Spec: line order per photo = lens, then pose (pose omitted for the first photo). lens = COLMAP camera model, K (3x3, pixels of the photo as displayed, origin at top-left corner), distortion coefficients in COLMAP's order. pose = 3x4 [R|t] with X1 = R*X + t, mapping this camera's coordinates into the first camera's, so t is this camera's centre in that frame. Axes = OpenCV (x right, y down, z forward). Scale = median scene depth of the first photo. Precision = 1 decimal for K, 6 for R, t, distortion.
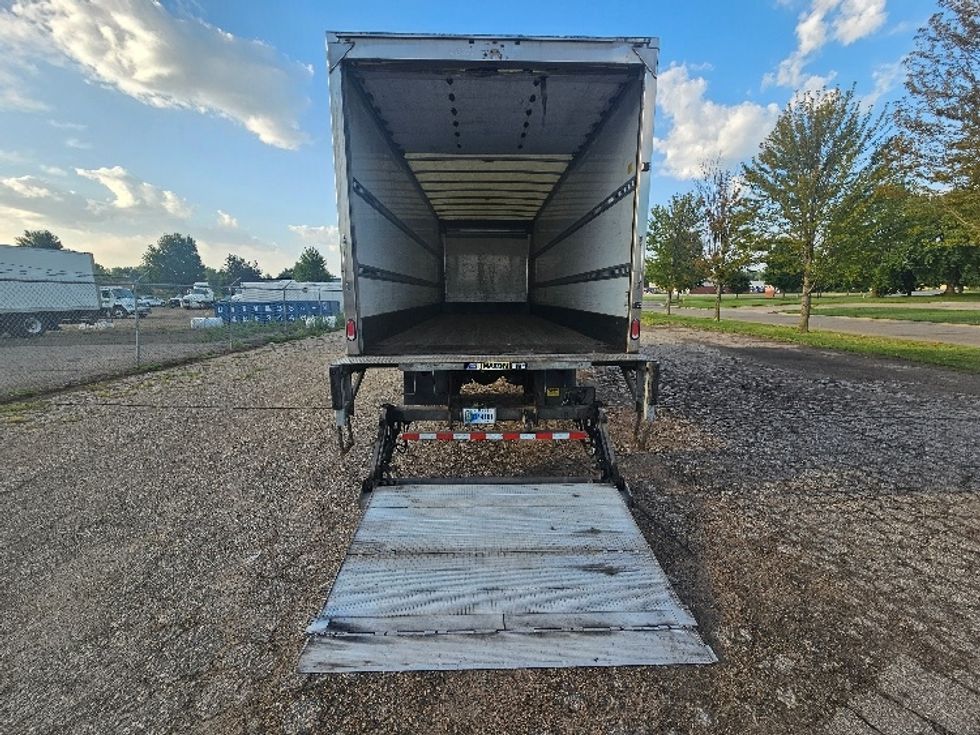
lens RADIAL K [[396.4, 0, 492.9], [0, 396.4, 371.4], [0, 0, 1]] dist [0.000939, -0.002635]
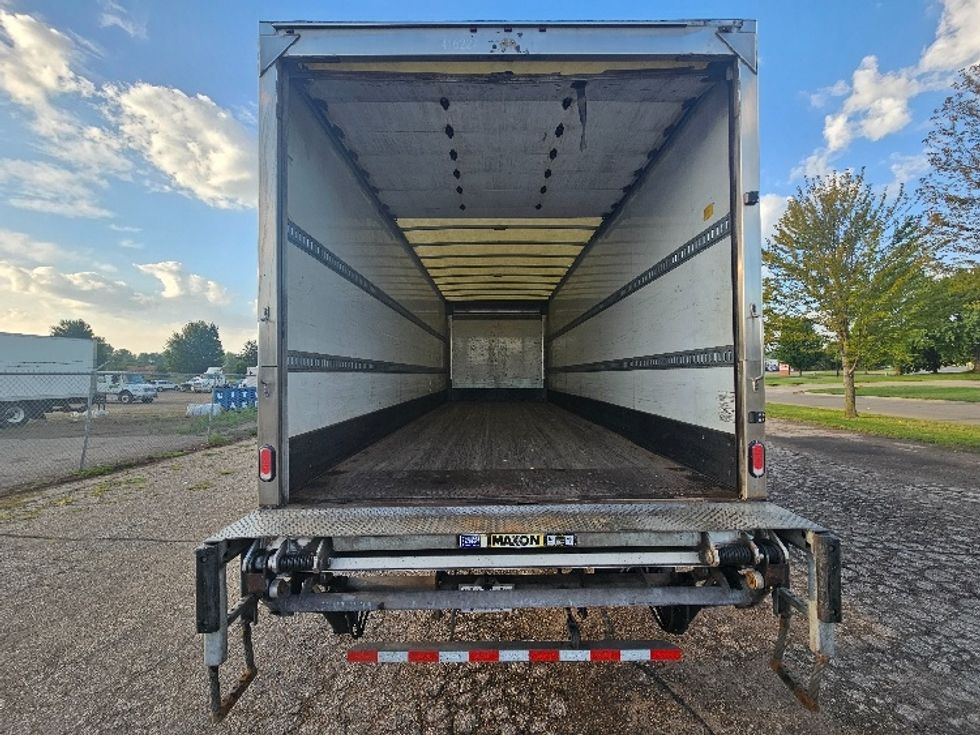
lens RADIAL K [[396.4, 0, 492.9], [0, 396.4, 371.4], [0, 0, 1]] dist [0.000939, -0.002635]
pose [[0.999618, -0.009022, -0.026119, -0.002413], [0.003642, 0.979977, -0.199079, -0.035409], [0.027392, 0.198908, 0.979635, 0.121538]]
